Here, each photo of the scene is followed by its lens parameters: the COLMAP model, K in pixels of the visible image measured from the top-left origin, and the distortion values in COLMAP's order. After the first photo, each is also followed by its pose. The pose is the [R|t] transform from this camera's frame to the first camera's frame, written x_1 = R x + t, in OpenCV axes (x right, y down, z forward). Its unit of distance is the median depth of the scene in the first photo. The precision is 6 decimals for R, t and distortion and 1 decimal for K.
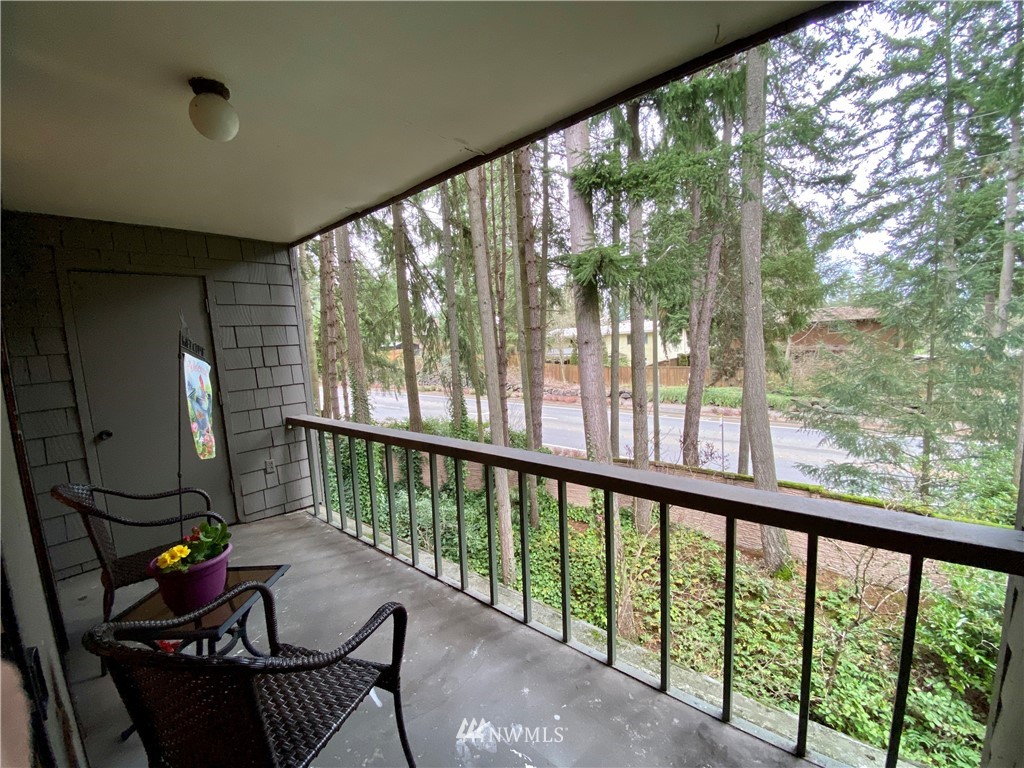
lens RADIAL K [[420.2, 0, 512.7], [0, 420.2, 387.0], [0, 0, 1]] dist [-0.002178, -0.000105]
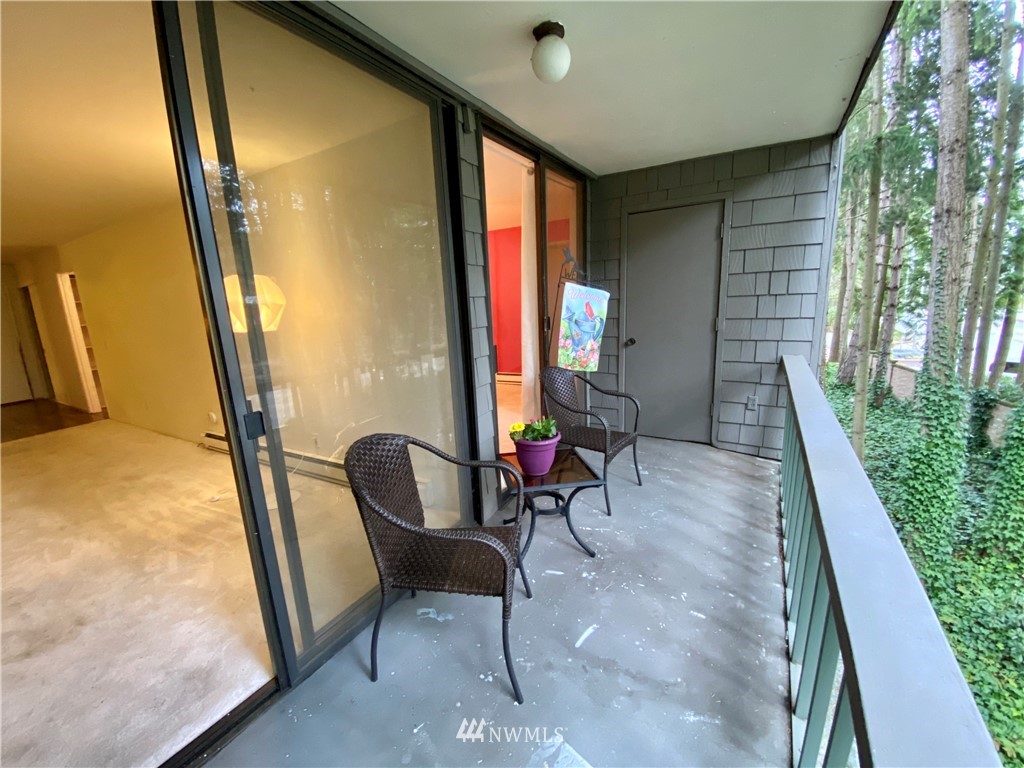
lens RADIAL K [[420.2, 0, 513.7], [0, 420.2, 386.9], [0, 0, 1]] dist [-0.002178, -0.000105]
pose [[0.189863, 0.256896, -0.947606, 0.212985], [-0.078431, 0.966046, 0.246180, -0.037480], [0.978673, 0.027582, 0.203565, 0.297665]]
